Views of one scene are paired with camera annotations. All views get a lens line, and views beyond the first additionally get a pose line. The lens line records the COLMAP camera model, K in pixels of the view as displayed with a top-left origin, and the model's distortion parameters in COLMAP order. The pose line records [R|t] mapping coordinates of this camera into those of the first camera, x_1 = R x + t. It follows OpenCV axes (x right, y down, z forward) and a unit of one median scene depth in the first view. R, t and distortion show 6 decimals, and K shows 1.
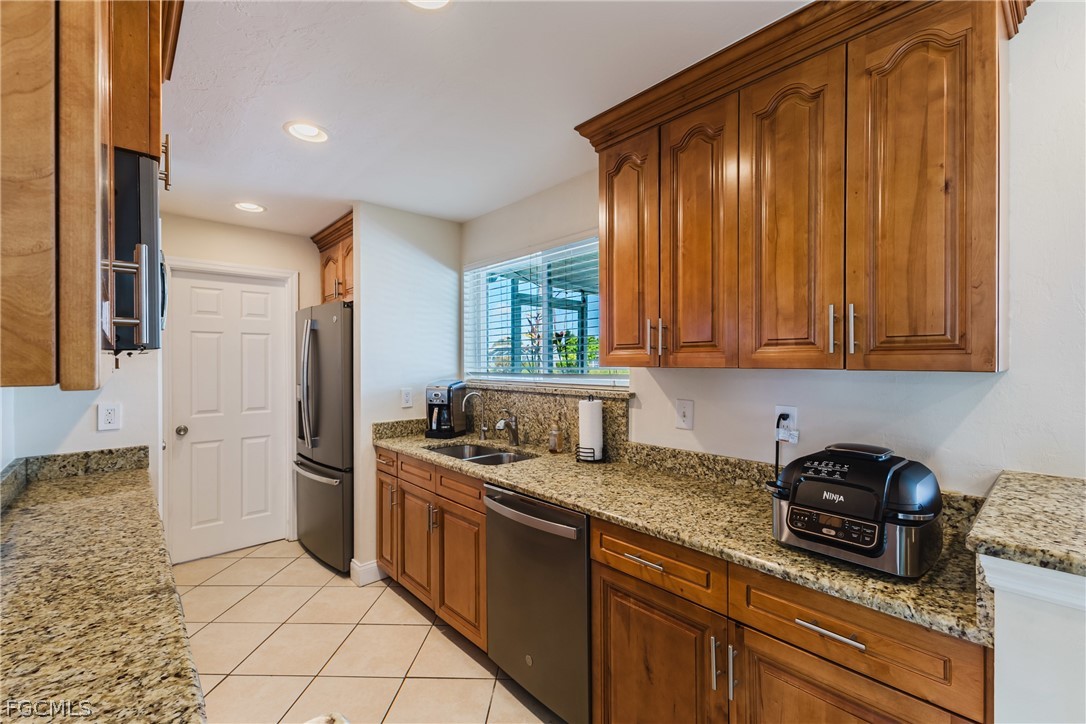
lens RADIAL K [[468.9, 0, 549.0], [0, 468.9, 363.8], [0, 0, 1]] dist [0.012967, -0.003124]
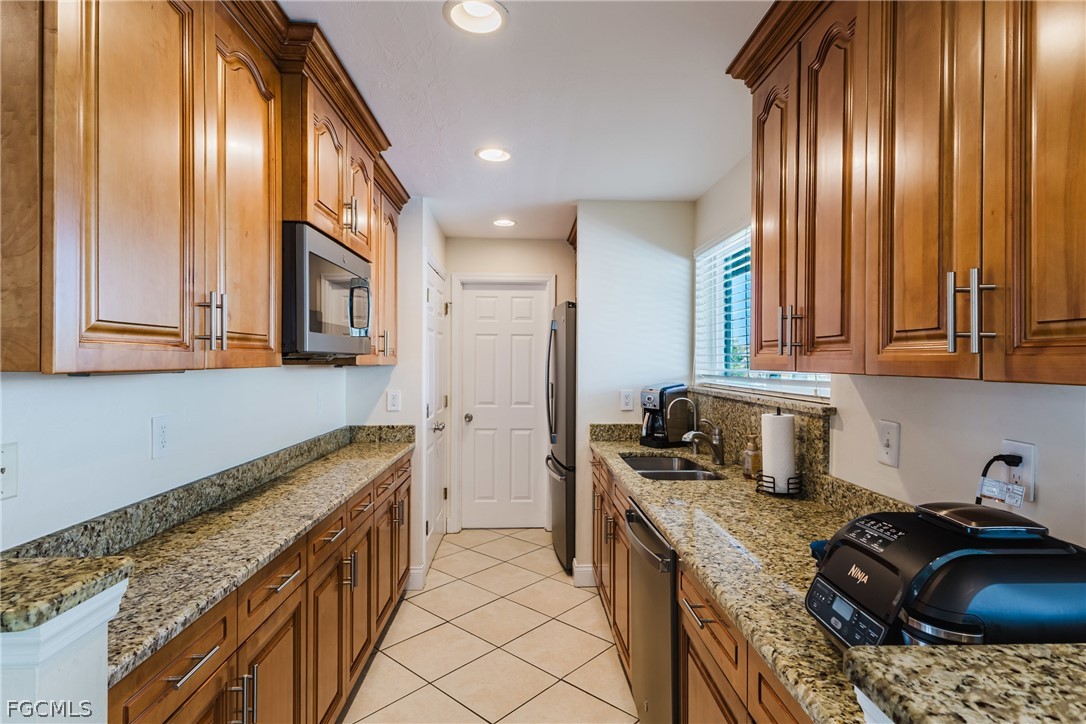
lens RADIAL K [[553.7, 0, 543.0], [0, 553.7, 360.5], [0, 0, 1]] dist [0.029681, -0.003956]
pose [[0.767257, 0.005606, -0.641315, 0.376637], [-0.009152, 0.999956, -0.002209, -0.003386], [0.641275, 0.007564, 0.767274, 0.062398]]
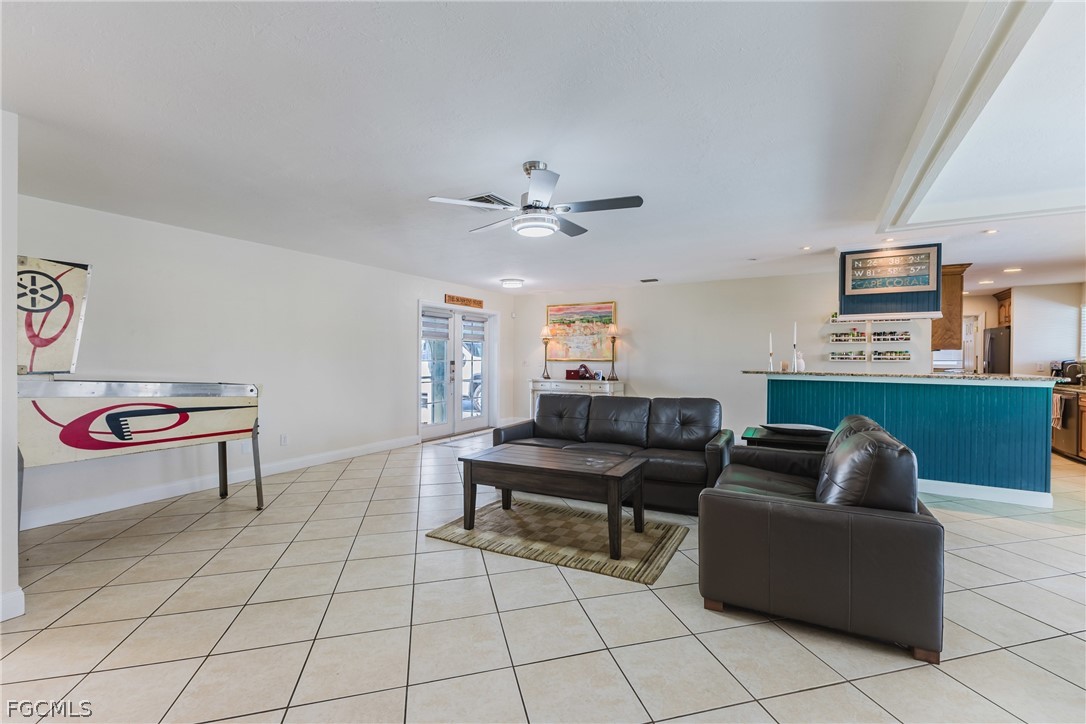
lens RADIAL K [[468.9, 0, 545.1], [0, 468.9, 360.9], [0, 0, 1]] dist [0.012967, -0.003124]
pose [[0.309902, 0.013407, -0.950674, 1.548847], [-0.011930, 0.999877, 0.010213, 0.067347], [0.950694, 0.008176, 0.310023, -2.715660]]
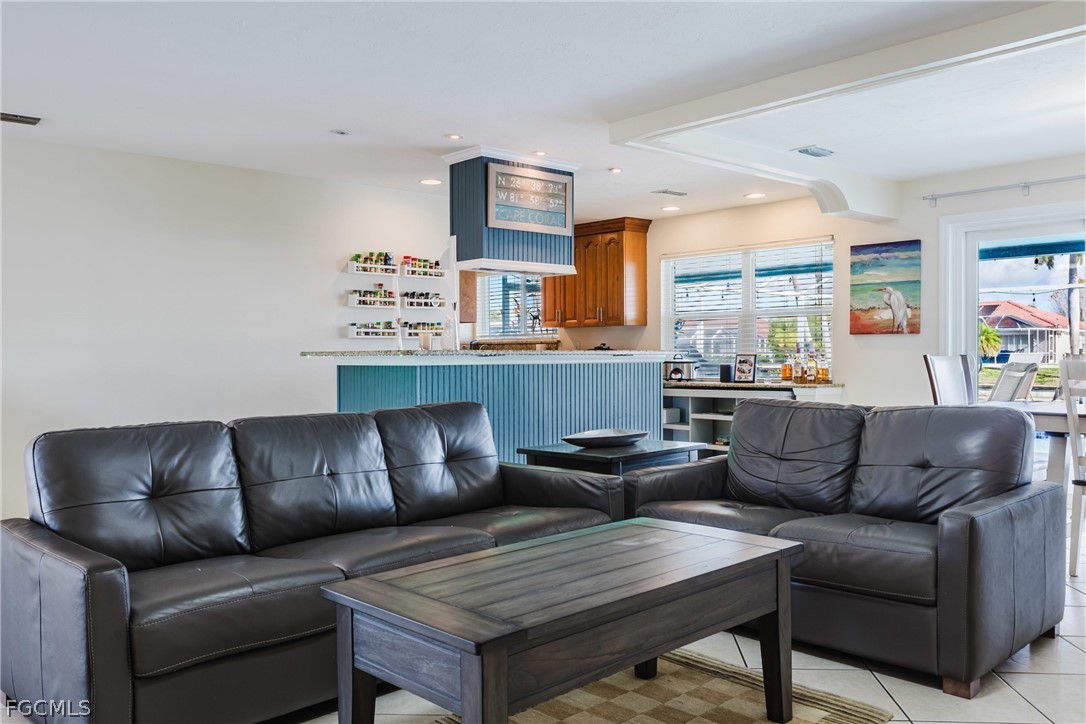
lens RADIAL K [[894.7, 0, 556.4], [0, 894.7, 360.1], [0, 0, 1]] dist [0.025014, -0.031704]
pose [[0.999986, -0.003277, -0.004144, 0.178785], [0.003293, 0.999987, 0.003787, 0.139378], [0.004131, -0.003800, 0.999984, -3.274106]]
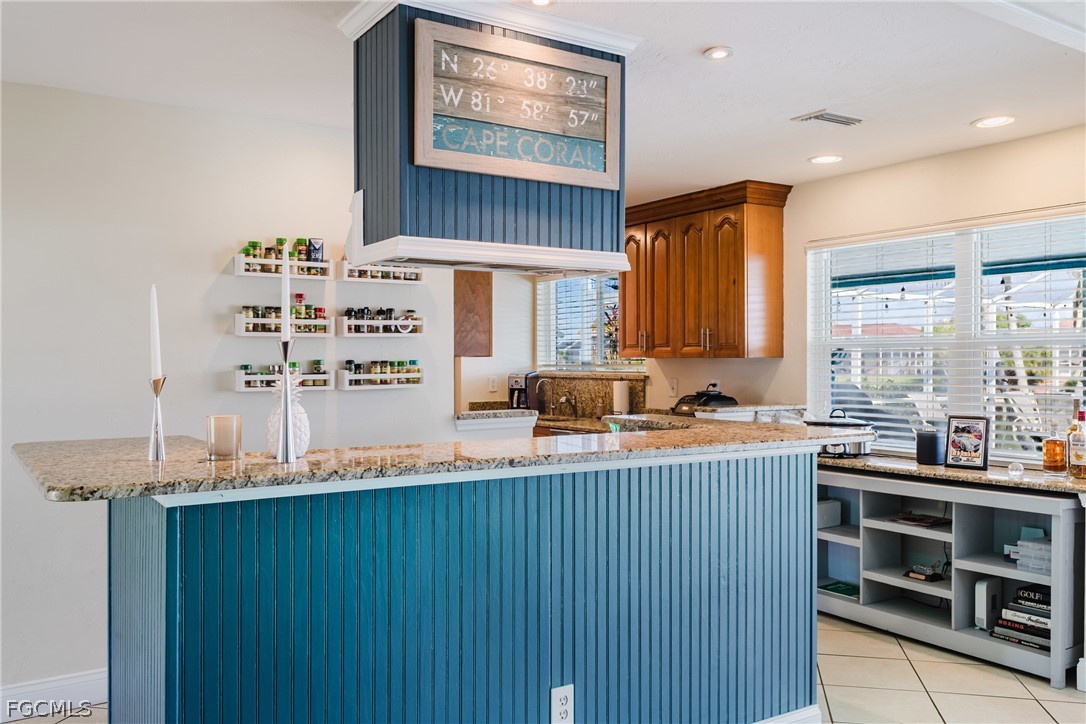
lens RADIAL K [[894.7, 0, 552.8], [0, 894.7, 362.7], [0, 0, 1]] dist [0.025014, -0.031704]
pose [[0.987956, 0.000333, -0.154734, 0.316406], [-0.000606, 0.999998, -0.001717, 0.024897], [0.154734, 0.001790, 0.987955, -1.866919]]
